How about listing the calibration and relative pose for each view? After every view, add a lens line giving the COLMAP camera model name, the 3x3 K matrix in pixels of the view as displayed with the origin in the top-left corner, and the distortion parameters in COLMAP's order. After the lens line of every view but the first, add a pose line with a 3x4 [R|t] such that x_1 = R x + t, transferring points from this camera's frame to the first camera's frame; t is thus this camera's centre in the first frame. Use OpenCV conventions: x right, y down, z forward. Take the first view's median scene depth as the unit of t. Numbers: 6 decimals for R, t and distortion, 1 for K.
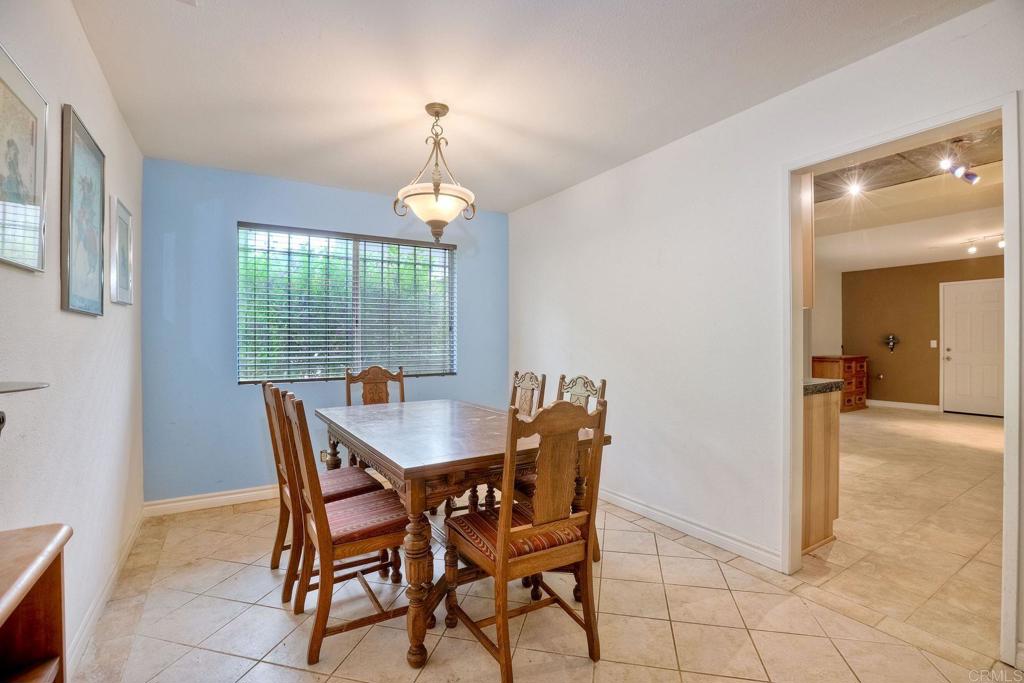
lens RADIAL K [[474.0, 0, 512.0], [0, 474.0, 341.5], [0, 0, 1]] dist [-0.024952, -0.000187]
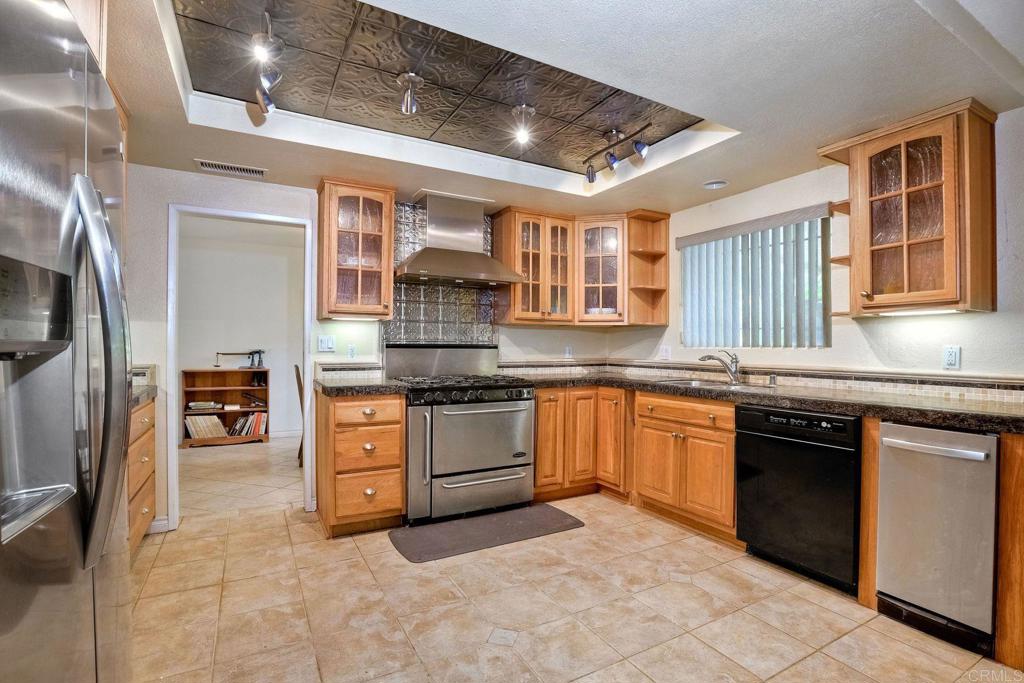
lens RADIAL K [[458.3, 0, 483.4], [0, 458.3, 345.8], [0, 0, 1]] dist [-0.062995, 0.018471]
pose [[-0.094417, 0.001631, -0.995531, 0.804541], [-0.008830, 0.999958, 0.002476, -0.001626], [0.995494, 0.009024, -0.094399, 0.702038]]
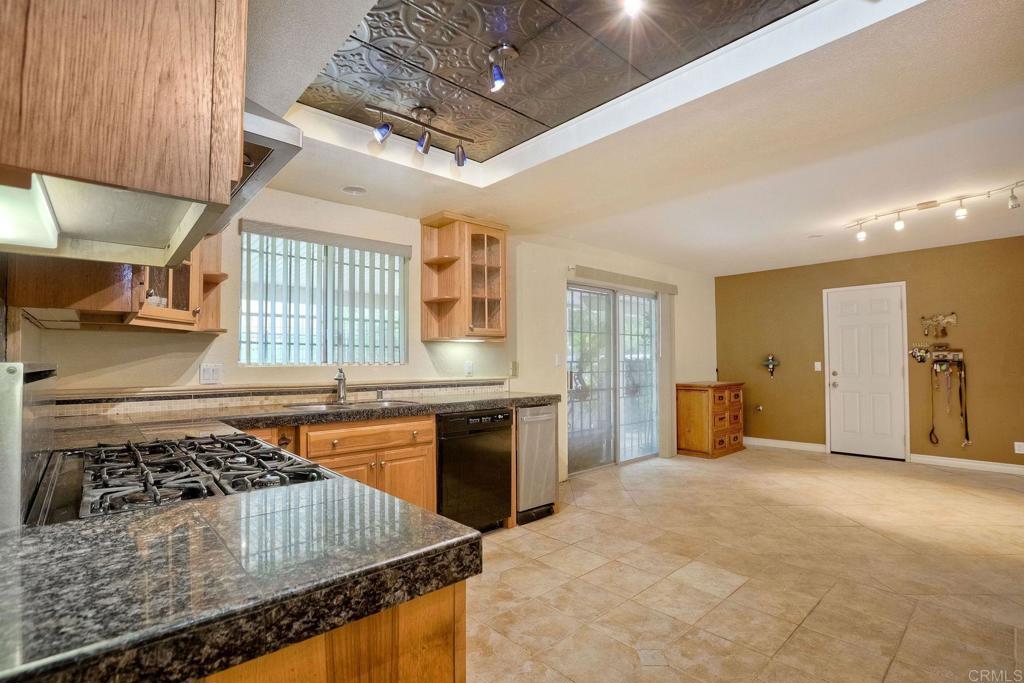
lens RADIAL K [[485.3, 0, 534.6], [0, 485.3, 348.5], [0, 0, 1]] dist [-0.026017, 0.000695]
pose [[0.979968, 0.002477, 0.199141, 0.346228], [0.004085, 0.999462, -0.032535, -0.000730], [-0.199115, 0.032696, 0.979431, 0.372785]]
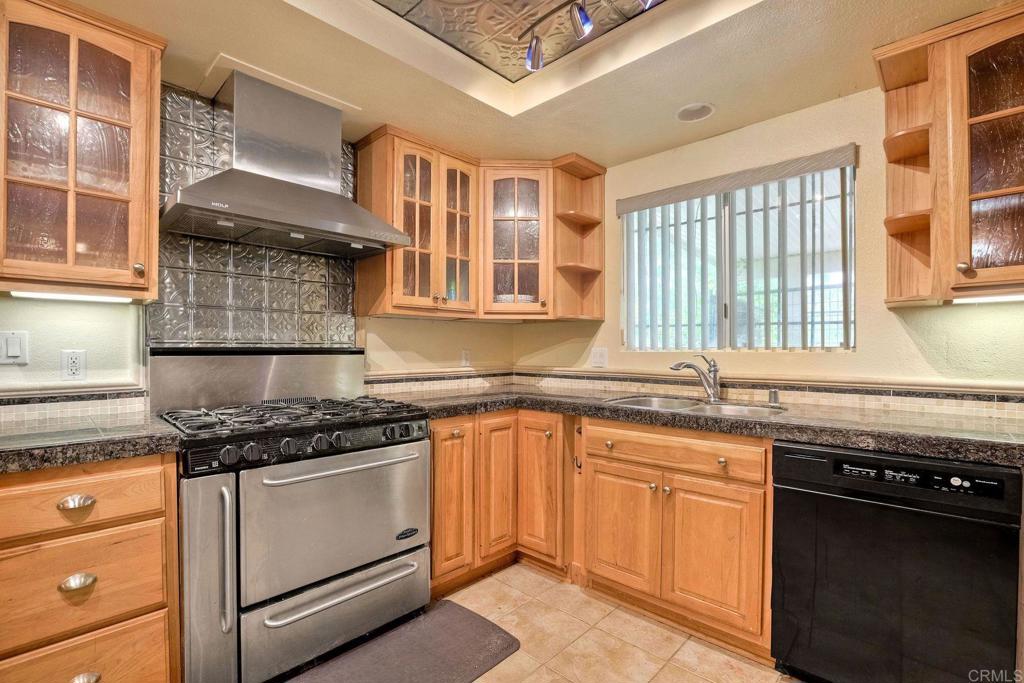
lens RADIAL K [[462.3, 0, 479.0], [0, 462.3, 350.0], [0, 0, 1]] dist [-0.060748, 0.018372]
pose [[0.201459, 0.004839, -0.979485, 0.579393], [-0.003999, 0.999984, 0.004118, -0.001934], [0.979489, 0.003087, 0.201475, 0.678577]]
